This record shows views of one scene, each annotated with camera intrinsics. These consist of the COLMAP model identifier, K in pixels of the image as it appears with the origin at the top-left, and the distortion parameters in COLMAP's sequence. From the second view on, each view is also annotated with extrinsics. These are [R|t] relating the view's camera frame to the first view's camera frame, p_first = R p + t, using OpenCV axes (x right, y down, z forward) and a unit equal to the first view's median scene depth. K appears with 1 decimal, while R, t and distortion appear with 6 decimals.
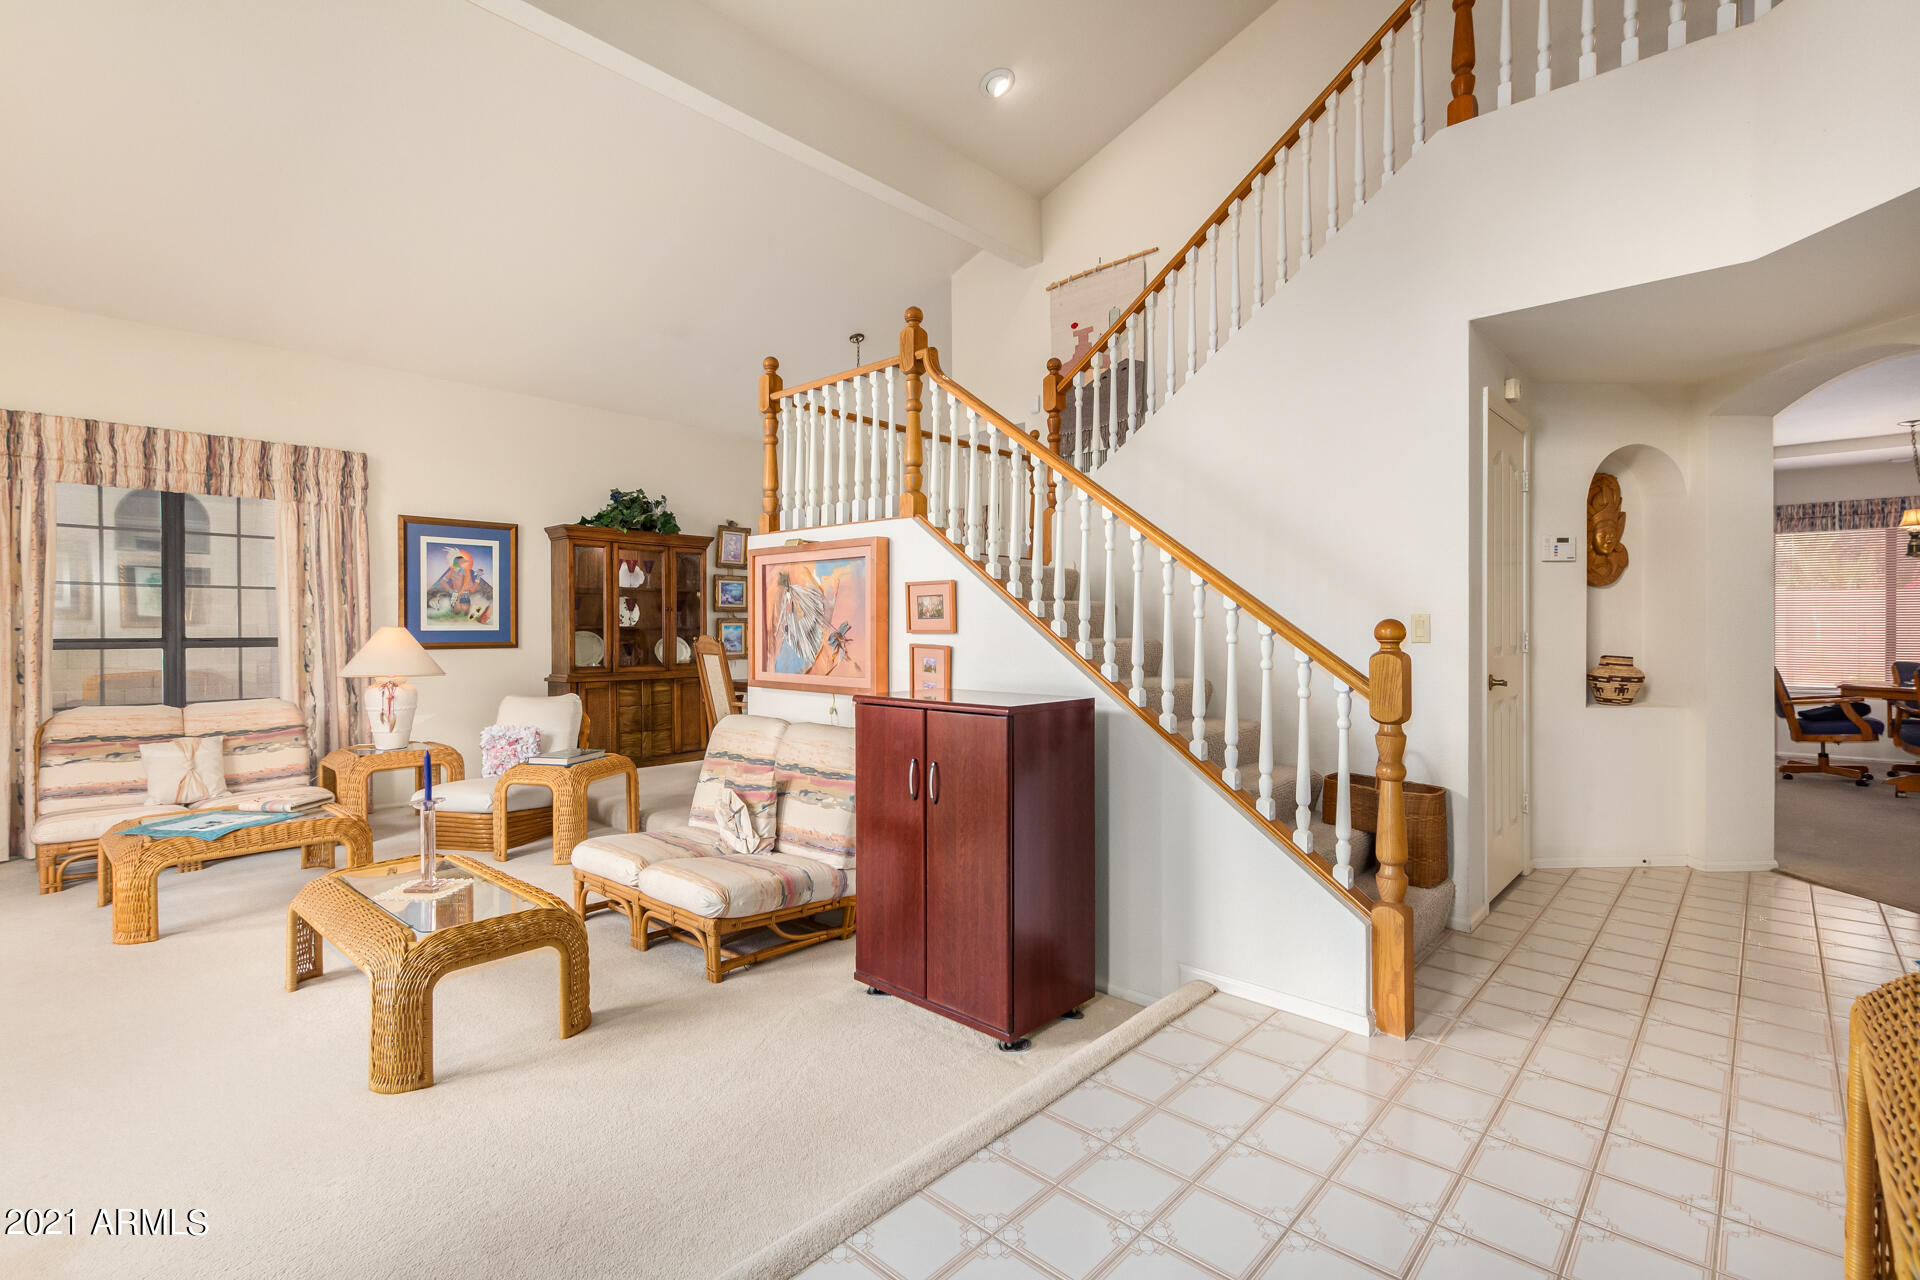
lens RADIAL K [[877.7, 0, 957.4], [0, 877.7, 639.0], [0, 0, 1]] dist [0.012941, -0.005474]
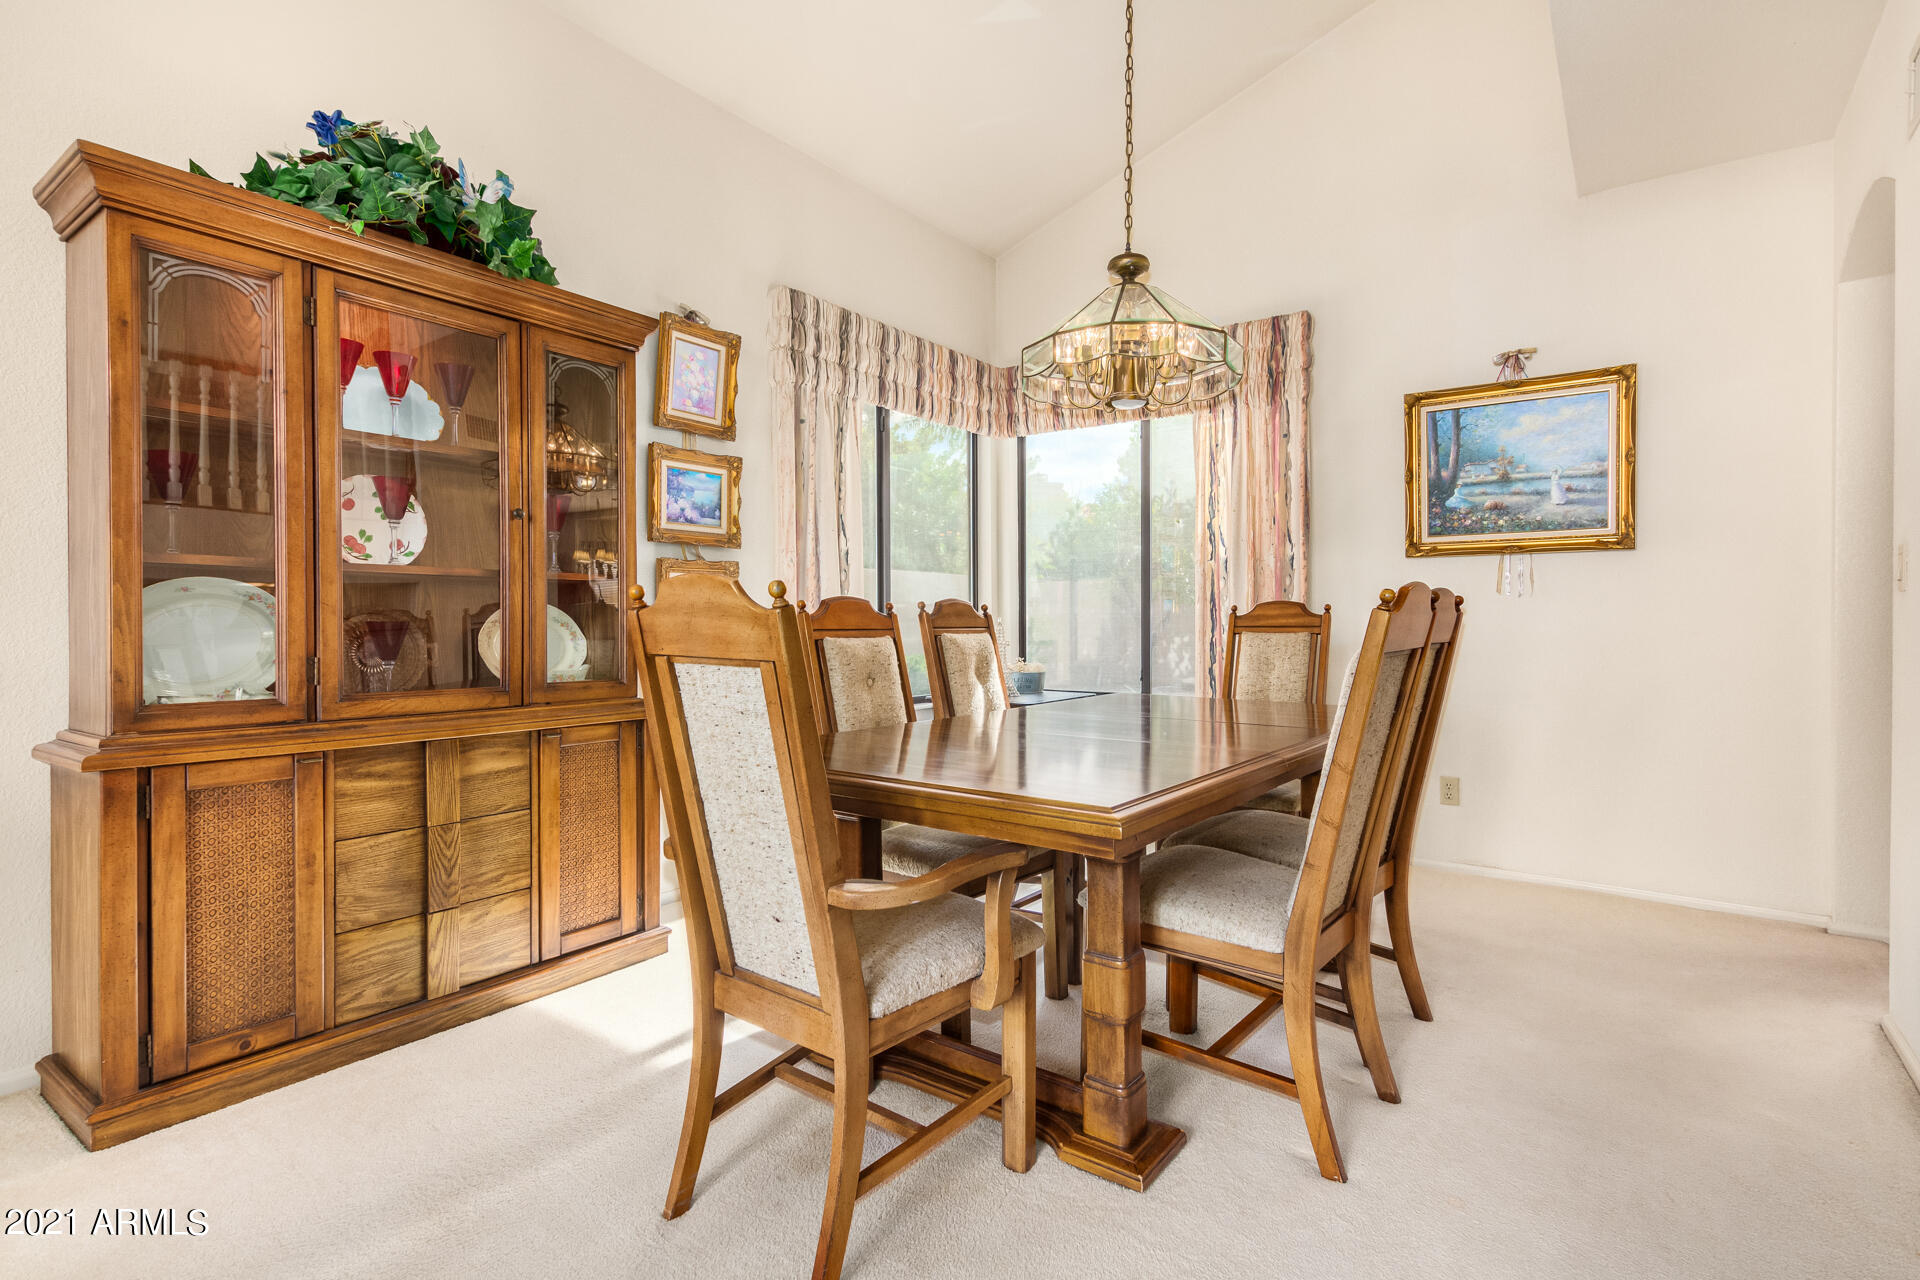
lens RADIAL K [[877.7, 0, 964.2], [0, 877.7, 630.1], [0, 0, 1]] dist [0.012941, -0.005474]
pose [[0.989610, -0.001268, 0.143773, -0.212056], [0.001179, 0.999999, 0.000707, 0.007727], [-0.143773, -0.000530, 0.989611, 0.650993]]
